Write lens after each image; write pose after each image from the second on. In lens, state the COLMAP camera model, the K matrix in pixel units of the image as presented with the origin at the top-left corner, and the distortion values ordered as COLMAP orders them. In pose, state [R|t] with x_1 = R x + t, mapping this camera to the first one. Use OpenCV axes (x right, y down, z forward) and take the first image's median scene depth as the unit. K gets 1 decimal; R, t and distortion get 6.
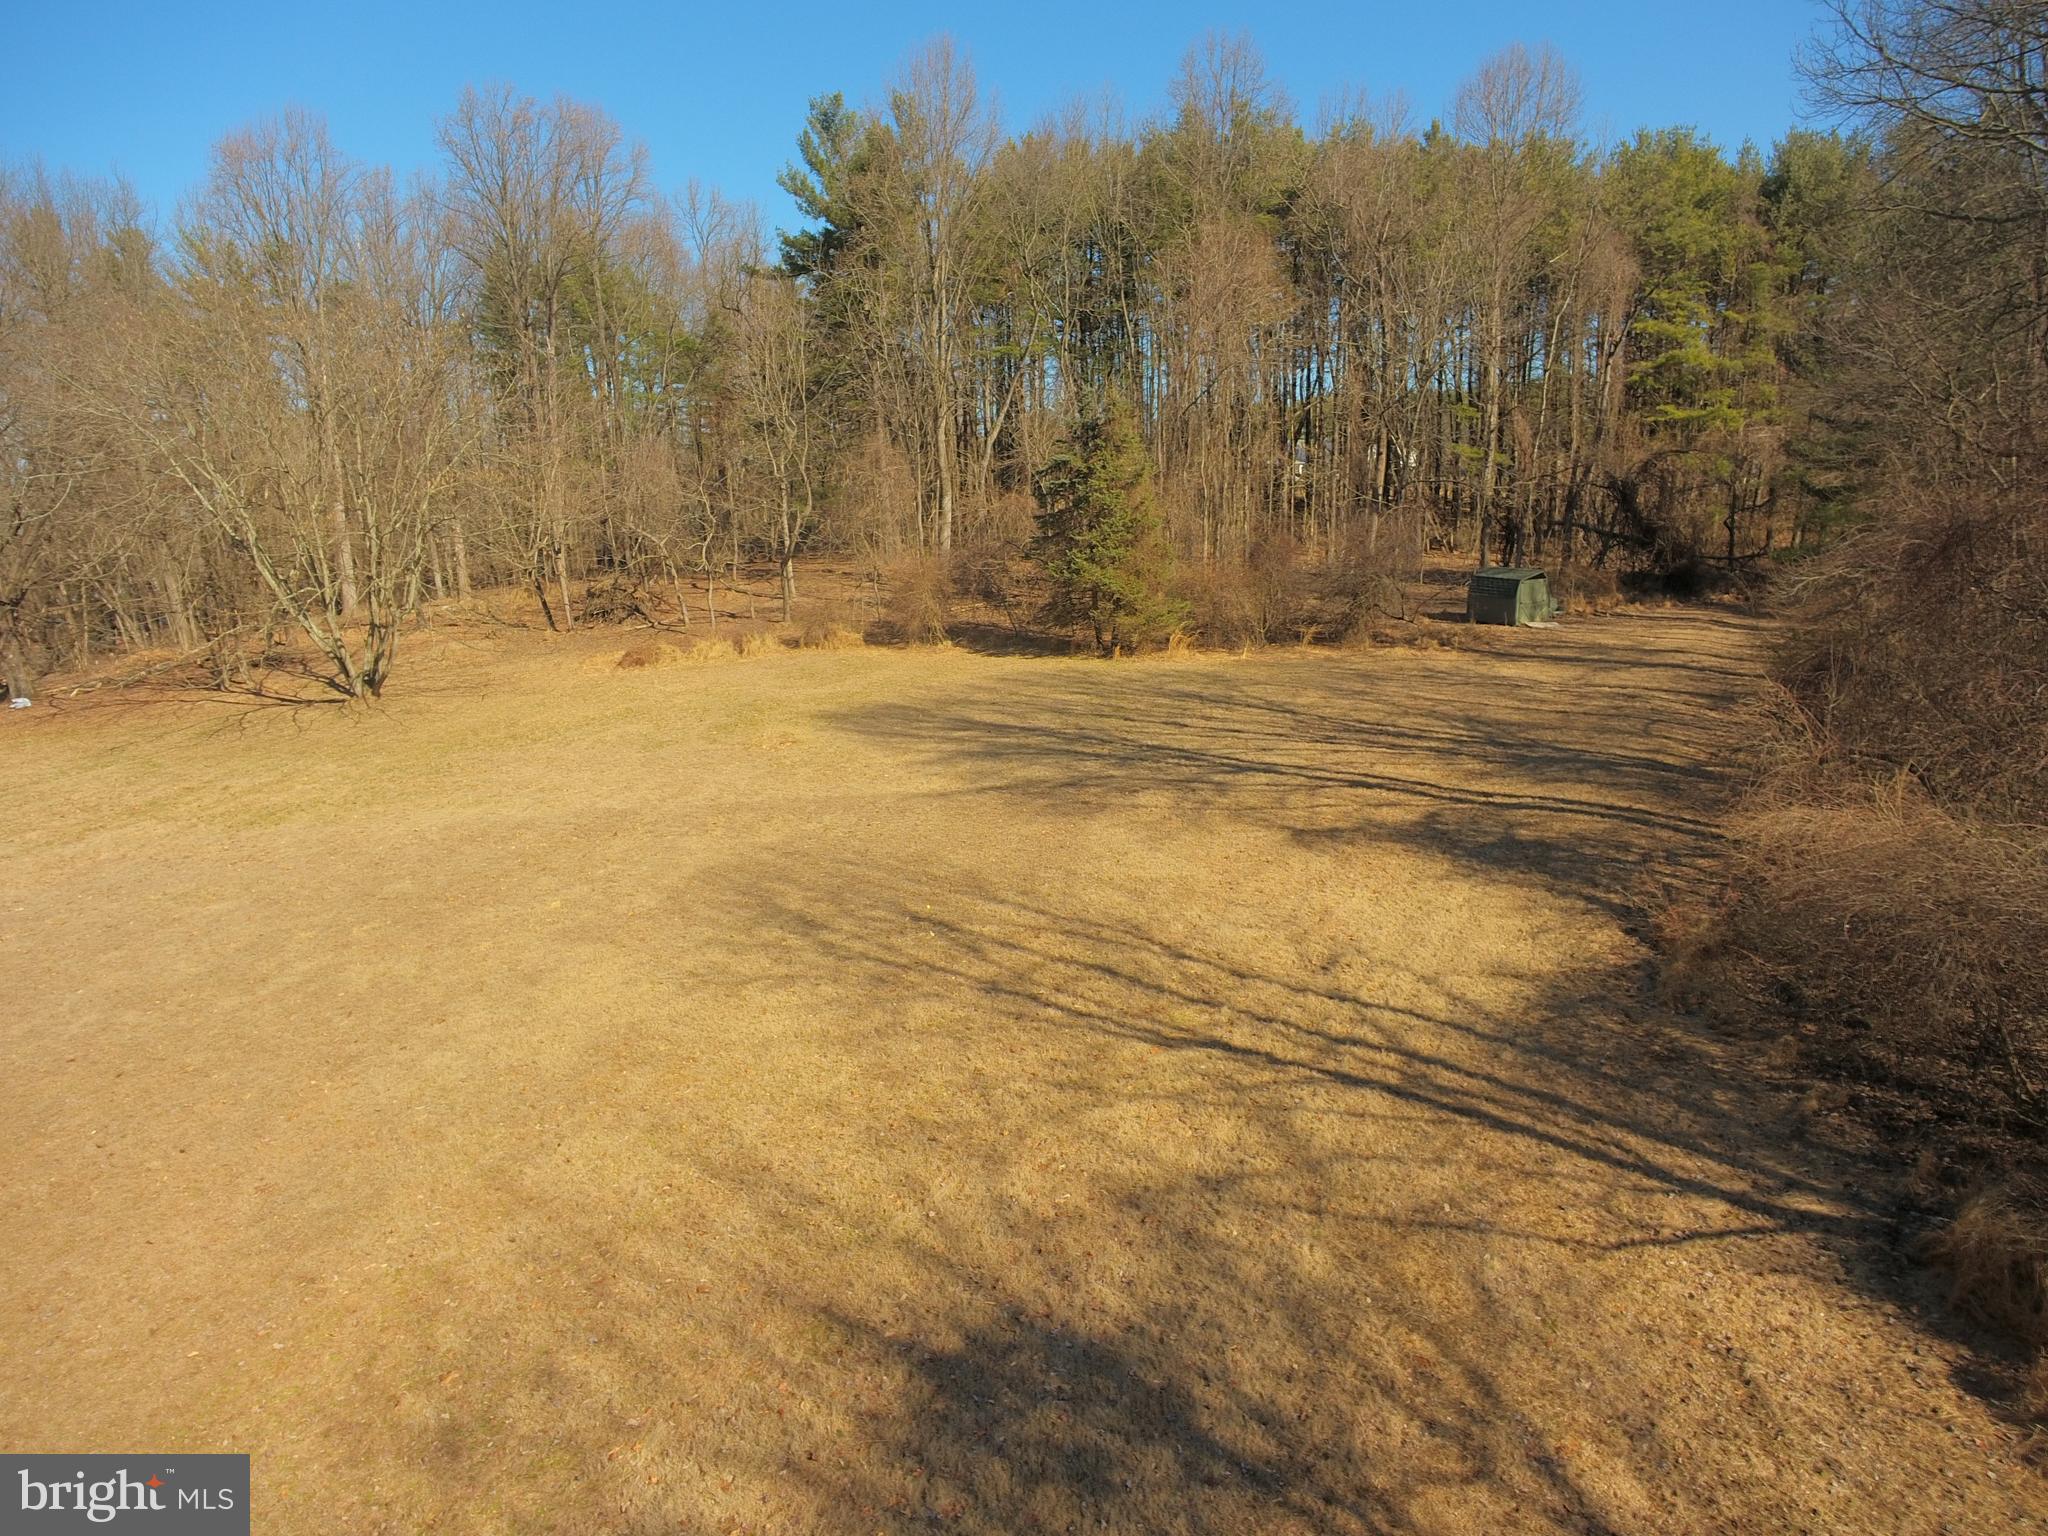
lens RADIAL K [[1201.0, 0, 1013.4], [0, 1201.0, 727.2], [0, 0, 1]] dist [0.024699, -0.039752]
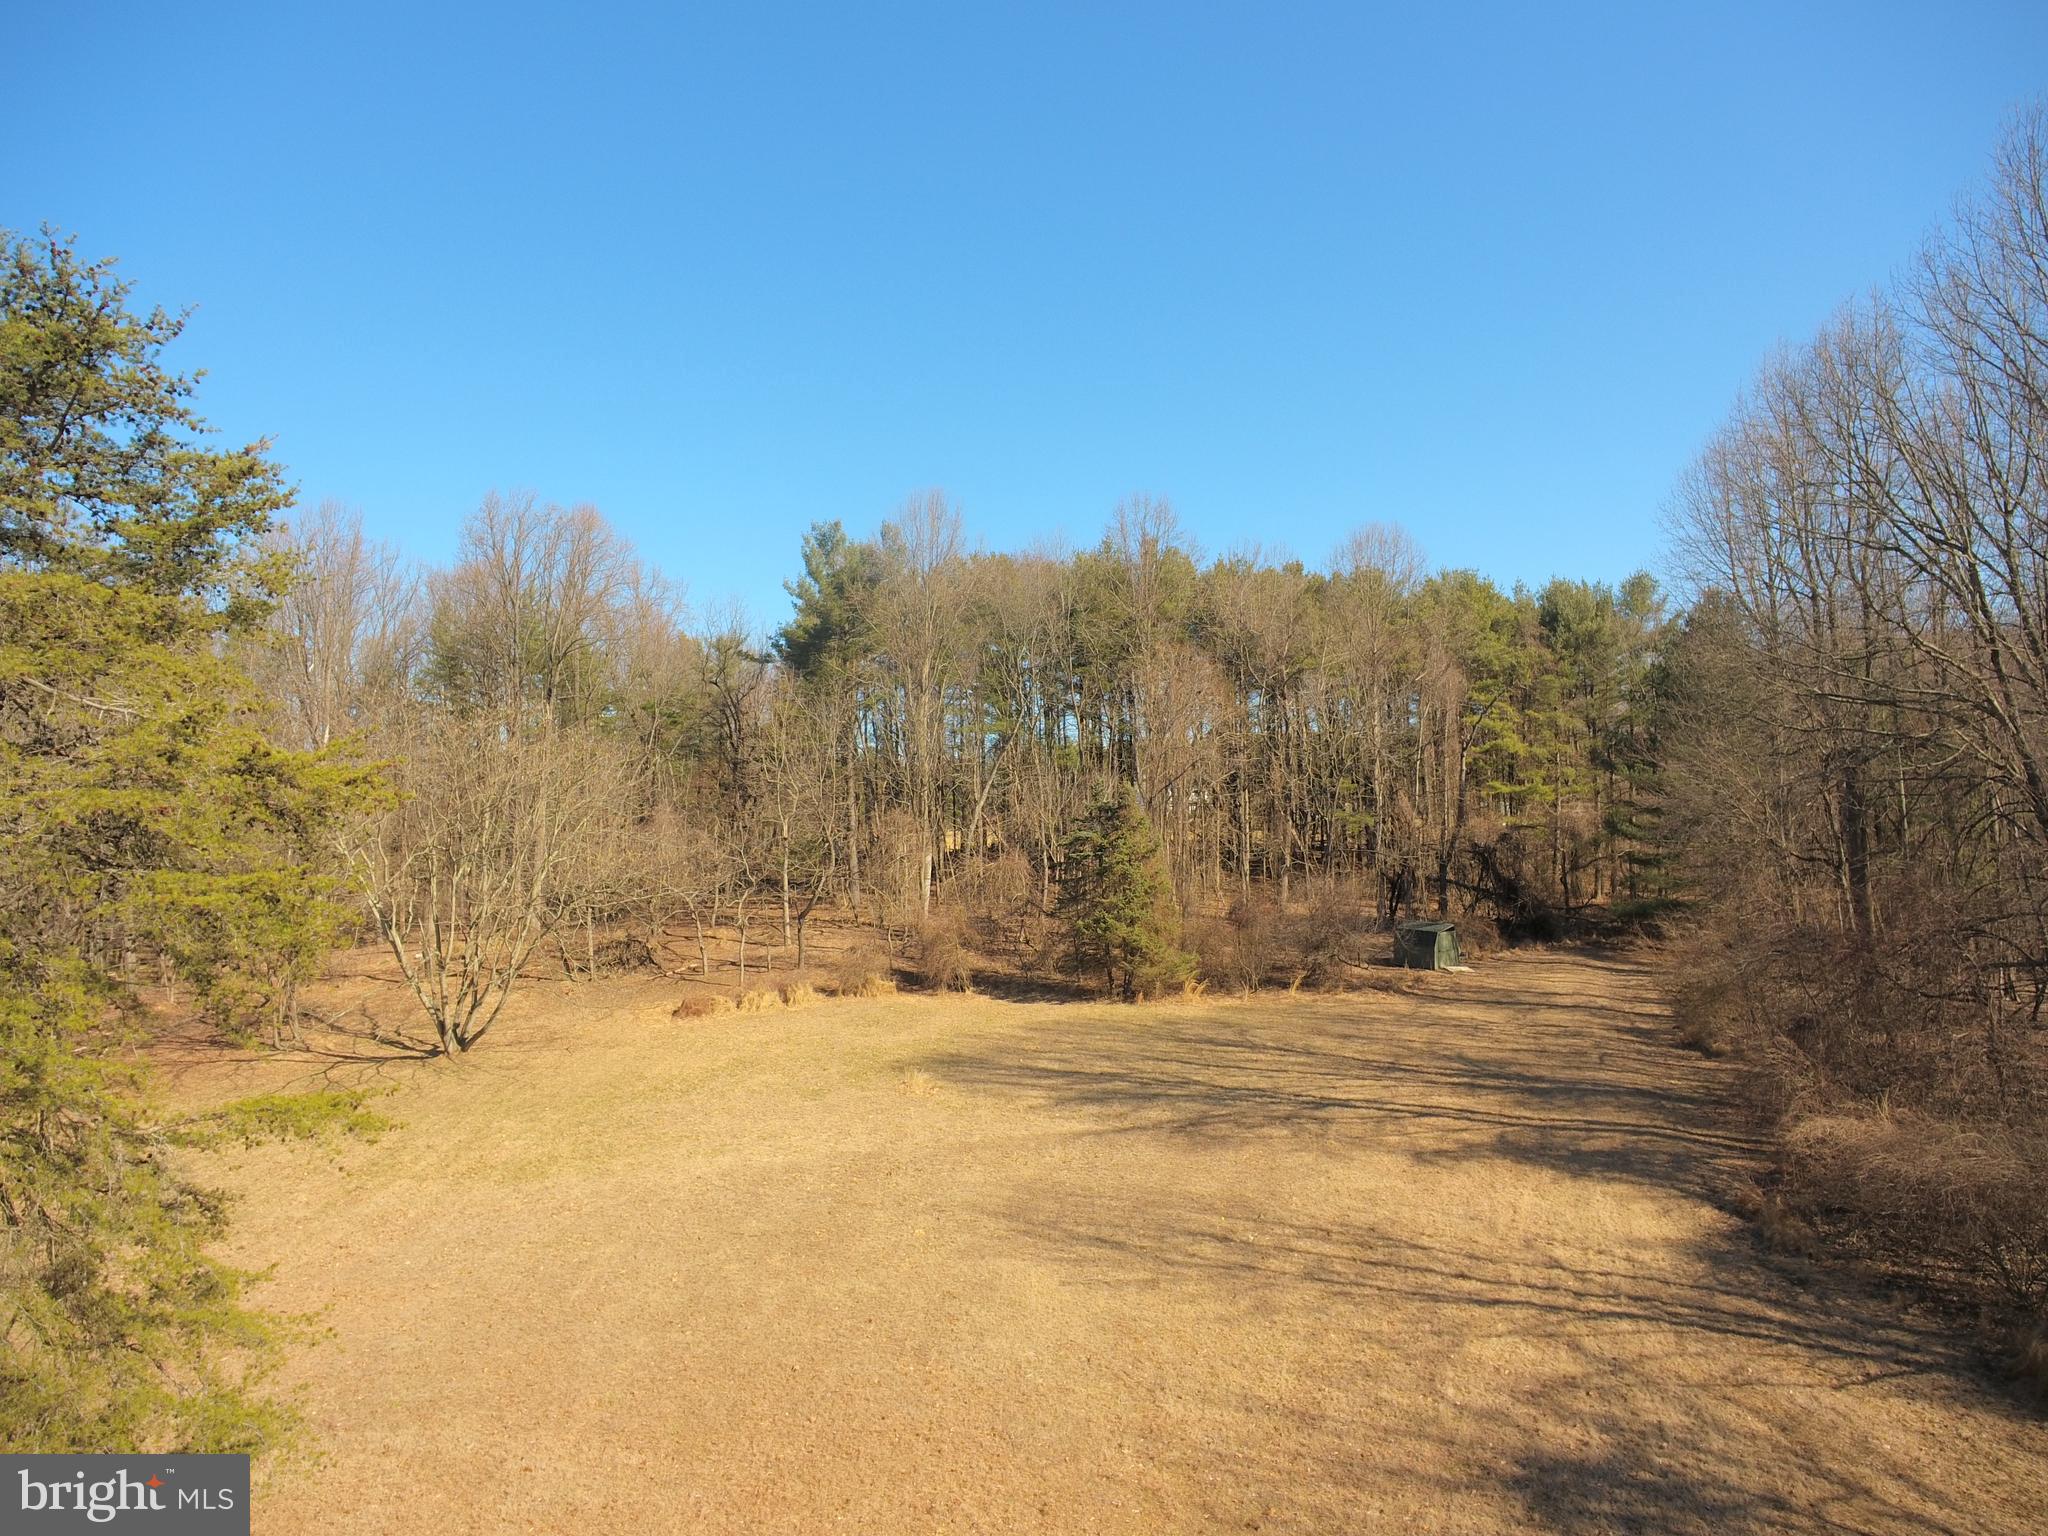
lens RADIAL K [[1206.3, 0, 1018.2], [0, 1206.3, 697.8], [0, 0, 1]] dist [0.027063, -0.041450]
pose [[0.984347, 0.028415, 0.173933, -0.217568], [0.021733, 0.959813, -0.279798, -0.014634], [-0.174894, 0.279199, 0.944172, -0.161005]]
